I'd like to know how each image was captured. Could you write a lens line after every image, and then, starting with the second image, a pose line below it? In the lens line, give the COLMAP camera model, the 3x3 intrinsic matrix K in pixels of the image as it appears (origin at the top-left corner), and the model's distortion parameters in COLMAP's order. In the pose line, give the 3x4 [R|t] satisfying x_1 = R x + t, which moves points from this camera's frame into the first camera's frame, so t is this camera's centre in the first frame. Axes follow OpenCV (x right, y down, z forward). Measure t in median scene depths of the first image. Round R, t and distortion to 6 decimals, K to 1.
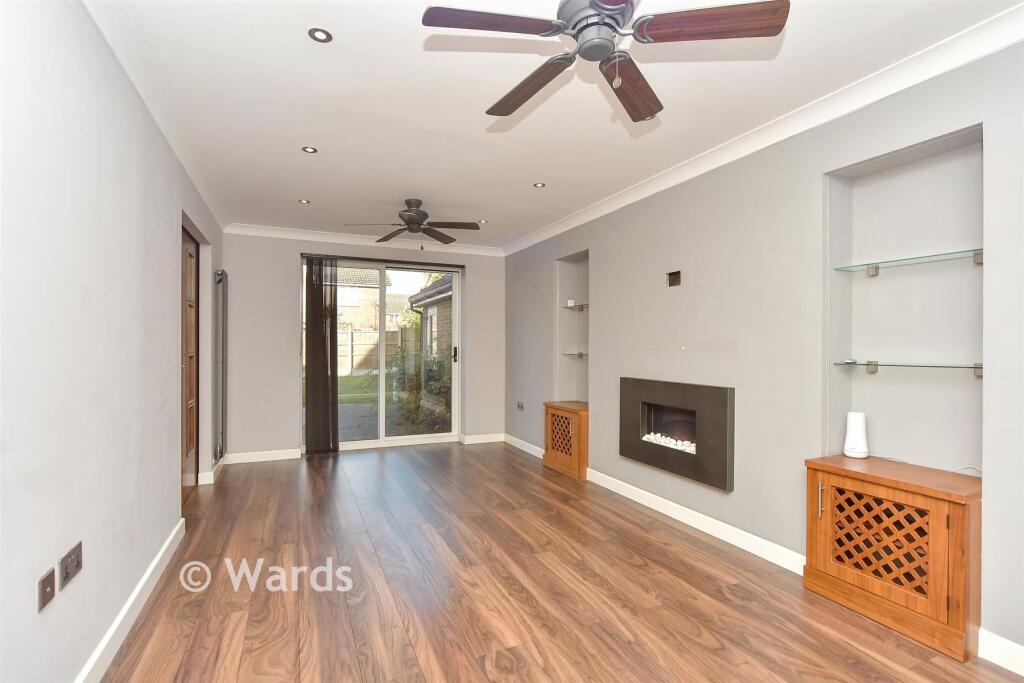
lens RADIAL K [[476.4, 0, 512.1], [0, 476.4, 345.6], [0, 0, 1]] dist [-0.005274, -0.000038]
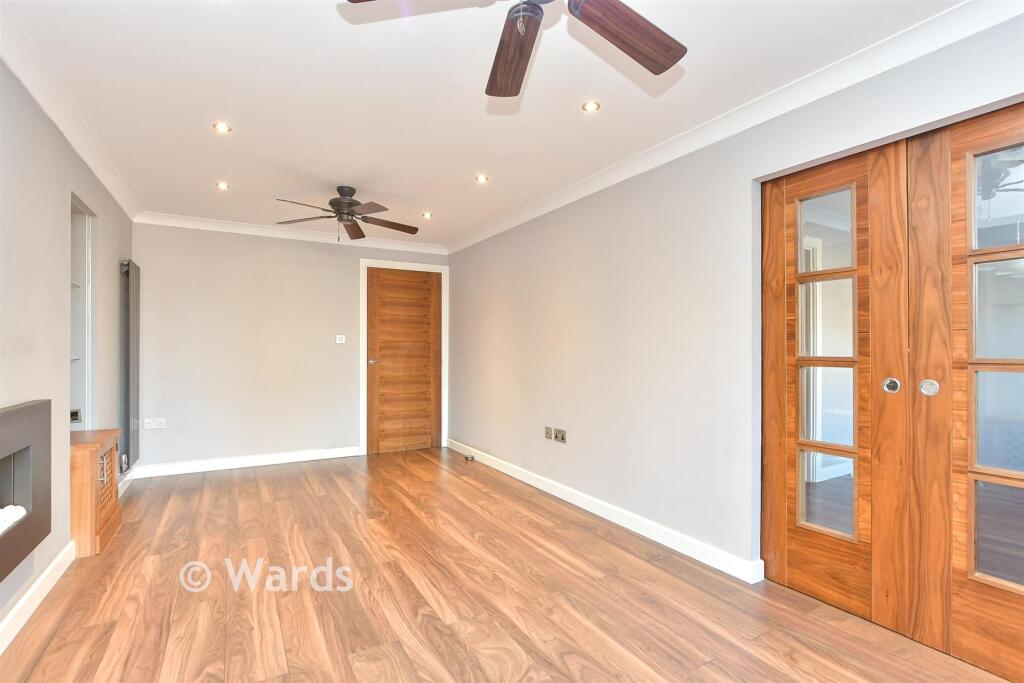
lens RADIAL K [[476.4, 0, 511.8], [0, 476.4, 346.9], [0, 0, 1]] dist [-0.005274, -0.000038]
pose [[-0.994508, -0.005926, -0.104489, -0.290039], [-0.005134, 0.999956, -0.007852, 0.007907], [0.104531, -0.007273, -0.994495, 2.491749]]
